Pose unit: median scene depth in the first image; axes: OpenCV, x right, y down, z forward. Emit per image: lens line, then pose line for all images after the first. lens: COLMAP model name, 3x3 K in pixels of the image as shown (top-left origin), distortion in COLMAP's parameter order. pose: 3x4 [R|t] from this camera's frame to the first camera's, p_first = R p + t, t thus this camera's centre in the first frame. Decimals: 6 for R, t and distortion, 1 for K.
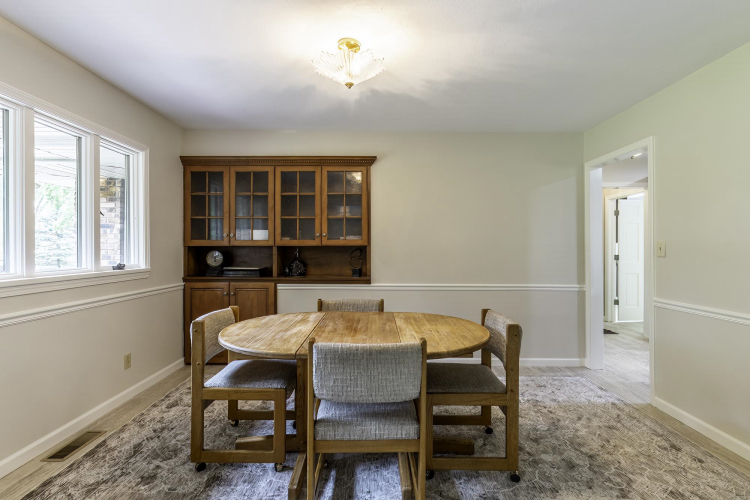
lens RADIAL K [[364.8, 0, 374.6], [0, 364.8, 248.1], [0, 0, 1]] dist [-0.001695, -0.000344]
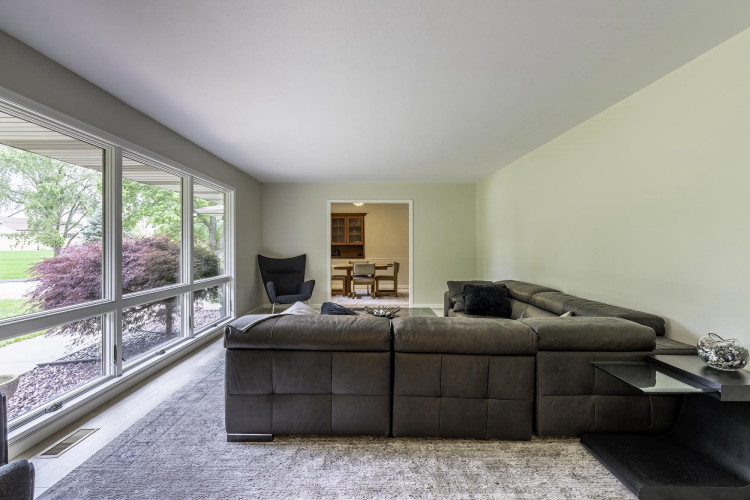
lens RADIAL K [[364.8, 0, 373.5], [0, 364.8, 250.0], [0, 0, 1]] dist [-0.001695, -0.000344]
pose [[0.999972, 0.001395, 0.007315, 0.038612], [-0.001402, 0.999998, 0.001017, 0.029718], [-0.007313, -0.001027, 0.999973, -1.786367]]
